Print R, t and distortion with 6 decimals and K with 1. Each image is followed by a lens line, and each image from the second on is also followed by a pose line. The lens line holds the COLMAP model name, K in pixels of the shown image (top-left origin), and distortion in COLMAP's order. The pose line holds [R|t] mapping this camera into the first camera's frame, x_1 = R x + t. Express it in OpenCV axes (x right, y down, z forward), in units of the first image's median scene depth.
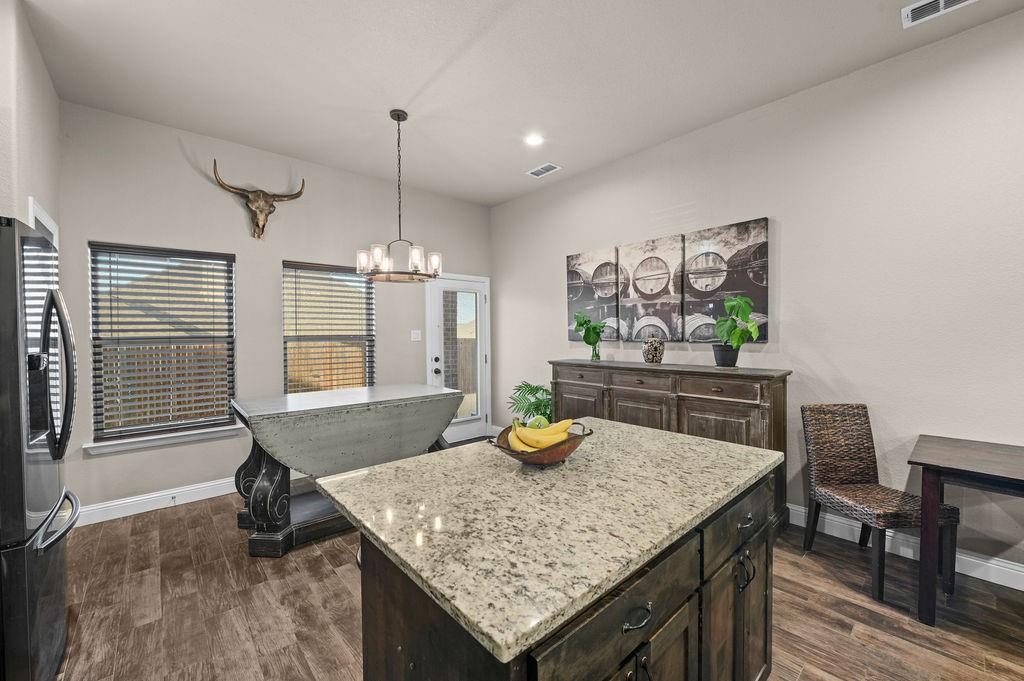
lens RADIAL K [[400.7, 0, 512.6], [0, 400.7, 340.0], [0, 0, 1]] dist [-0.007444, -0.000559]
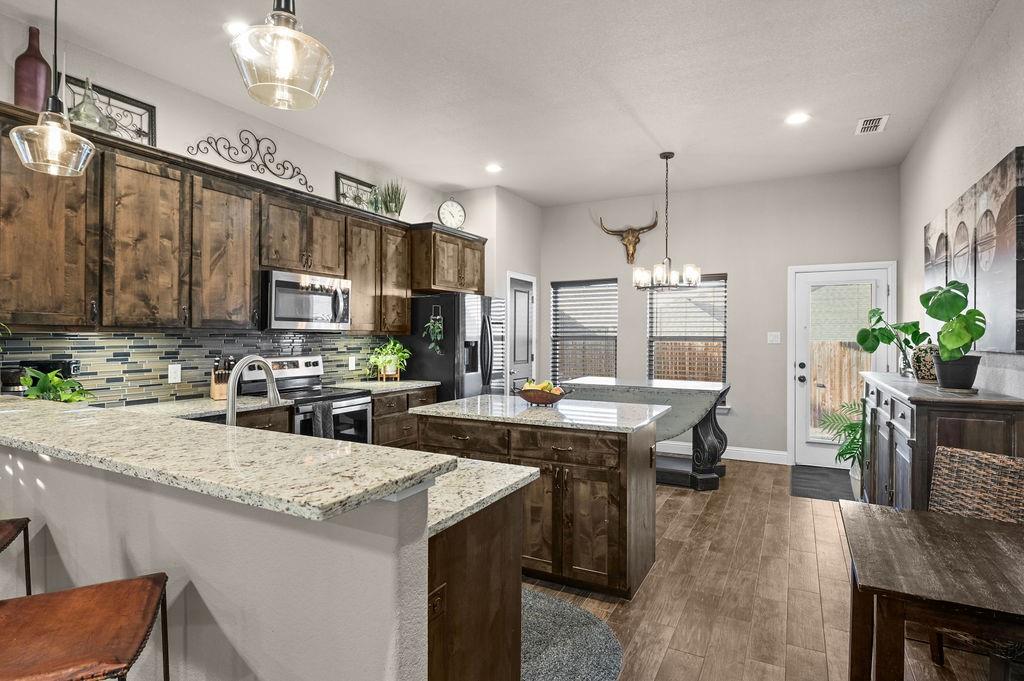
lens RADIAL K [[533.0, 0, 515.8], [0, 533.0, 337.8], [0, 0, 1]] dist [-0.008604, -0.001426]
pose [[0.350015, 0.012333, -0.936663, 0.938243], [-0.023334, 0.999718, 0.004443, -0.002908], [0.936453, 0.020301, 0.350204, 0.012319]]
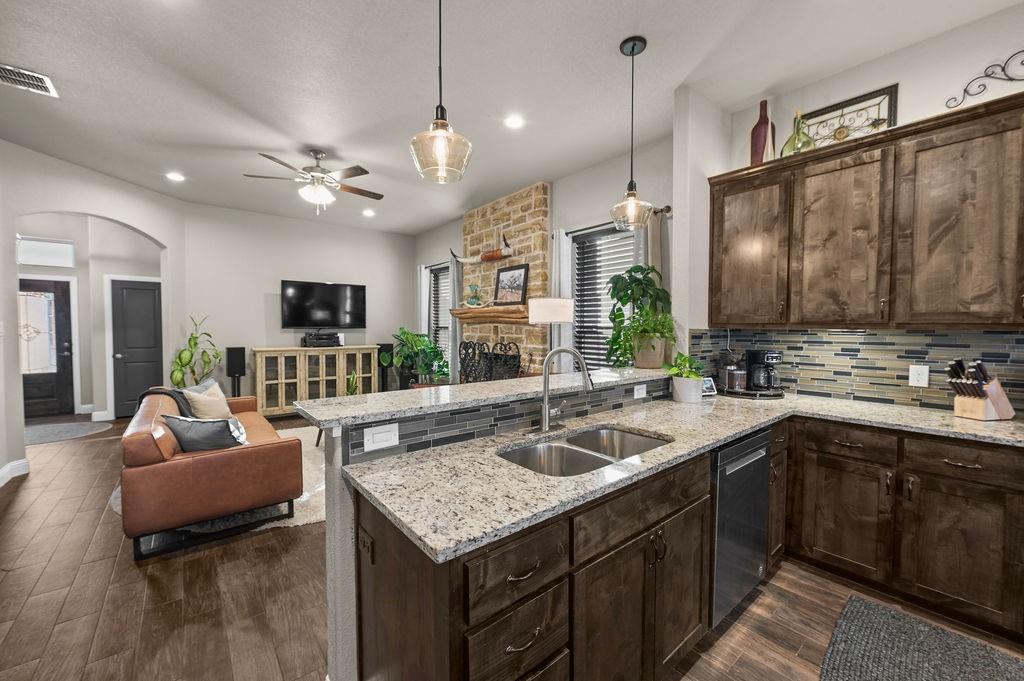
lens RADIAL K [[400.7, 0, 514.6], [0, 400.7, 341.3], [0, 0, 1]] dist [-0.007444, -0.000559]
pose [[-0.999061, 0.001527, 0.043297, 0.406076], [0.003742, 0.998685, 0.051137, -0.008958], [-0.043162, 0.051251, -0.997753, 0.444764]]
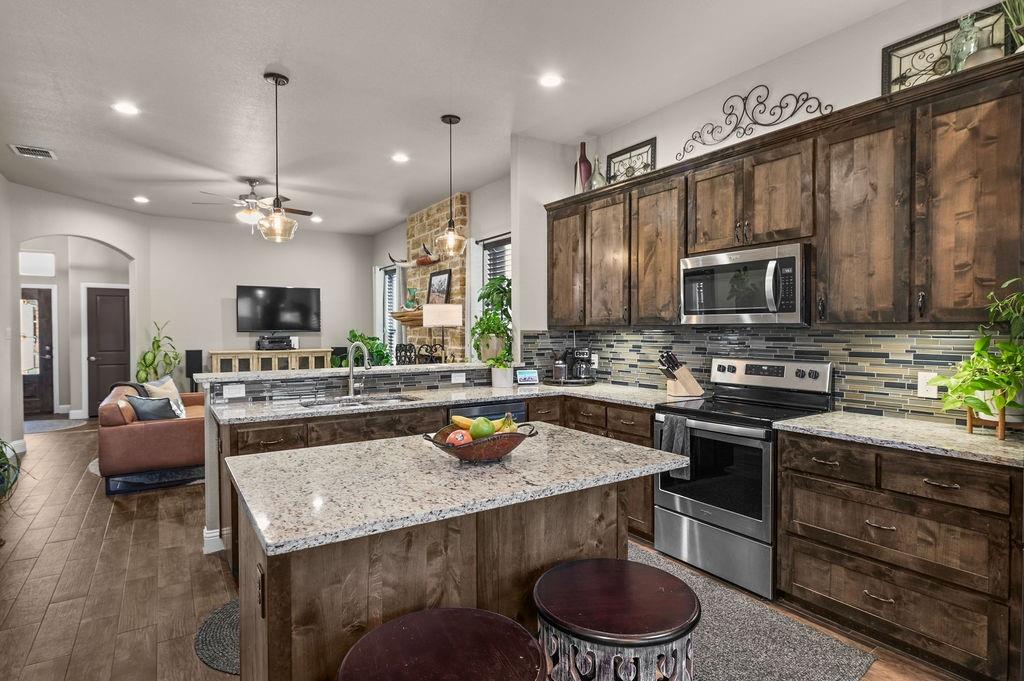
lens RADIAL K [[533.0, 0, 514.5], [0, 533.0, 339.5], [0, 0, 1]] dist [-0.008604, -0.001426]
pose [[-0.989174, 0.005616, 0.146640, -0.080470], [0.010675, 0.999374, 0.033737, -0.013376], [-0.146358, 0.034937, -0.988615, 0.921918]]
